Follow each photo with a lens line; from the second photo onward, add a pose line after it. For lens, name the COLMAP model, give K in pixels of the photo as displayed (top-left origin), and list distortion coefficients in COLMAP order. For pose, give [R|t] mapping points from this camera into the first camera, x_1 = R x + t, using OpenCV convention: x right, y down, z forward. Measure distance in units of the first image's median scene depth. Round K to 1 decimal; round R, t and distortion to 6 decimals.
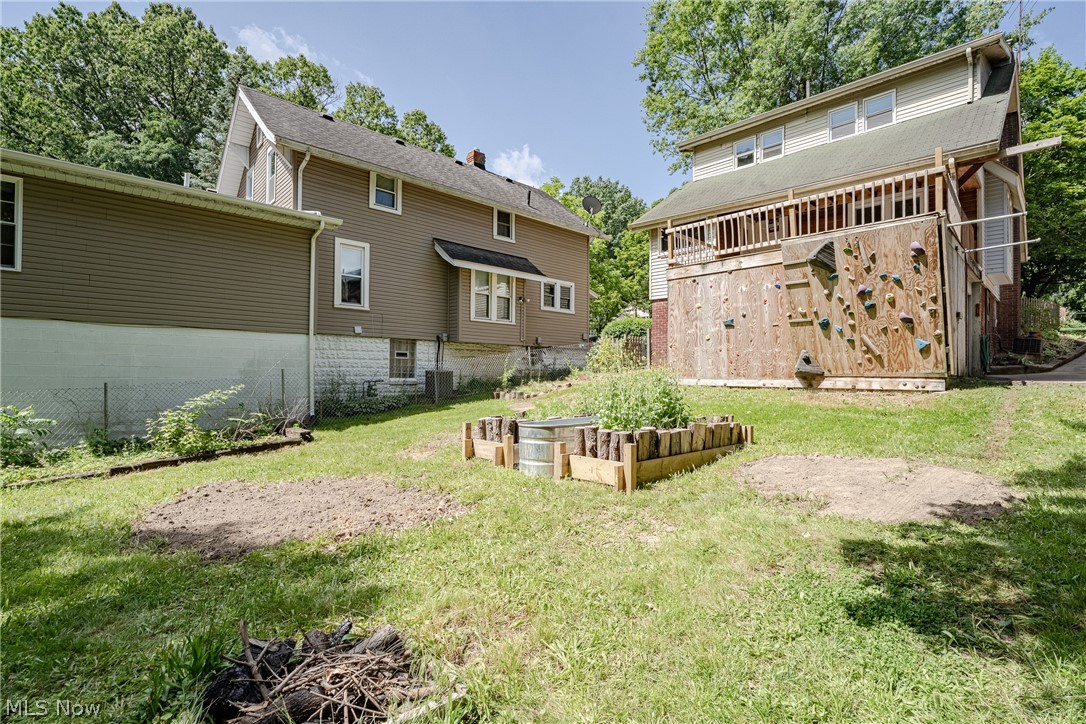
lens RADIAL K [[511.5, 0, 543.0], [0, 511.5, 362.0], [0, 0, 1]] dist [-0.000838, -0.000274]
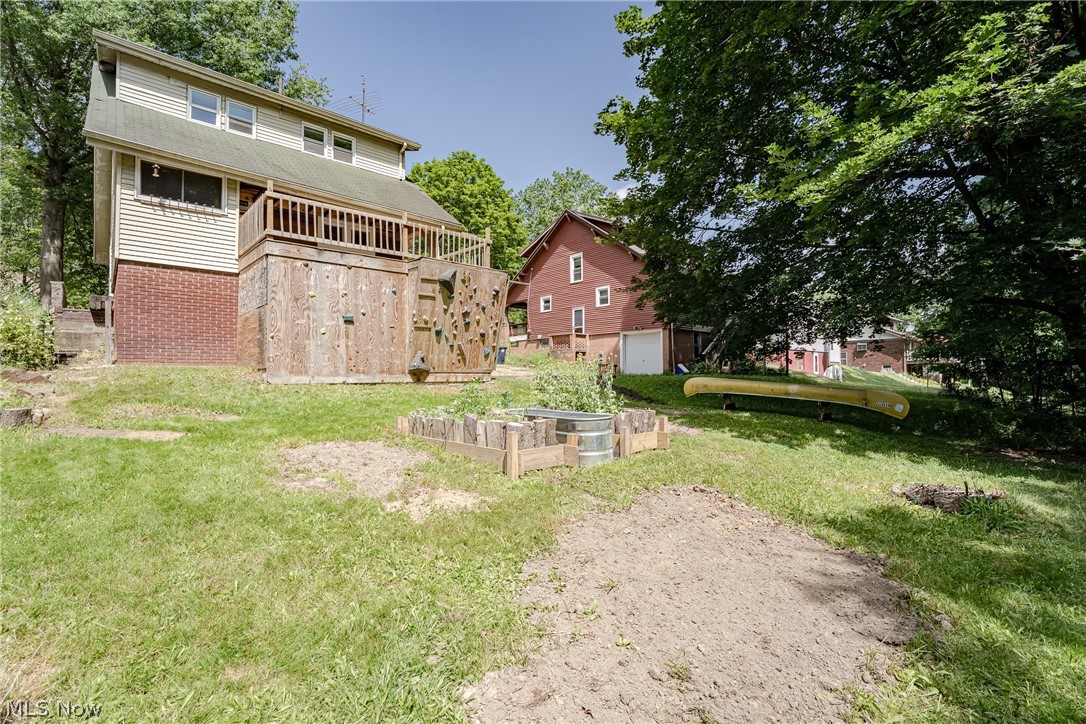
lens RADIAL K [[511.5, 0, 543.0], [0, 511.5, 362.0], [0, 0, 1]] dist [-0.000838, -0.000274]
pose [[0.027506, 0.018019, 0.999459, -0.659450], [-0.023147, 0.999581, -0.017384, 0.016466], [-0.999354, -0.022656, 0.027912, 0.647875]]
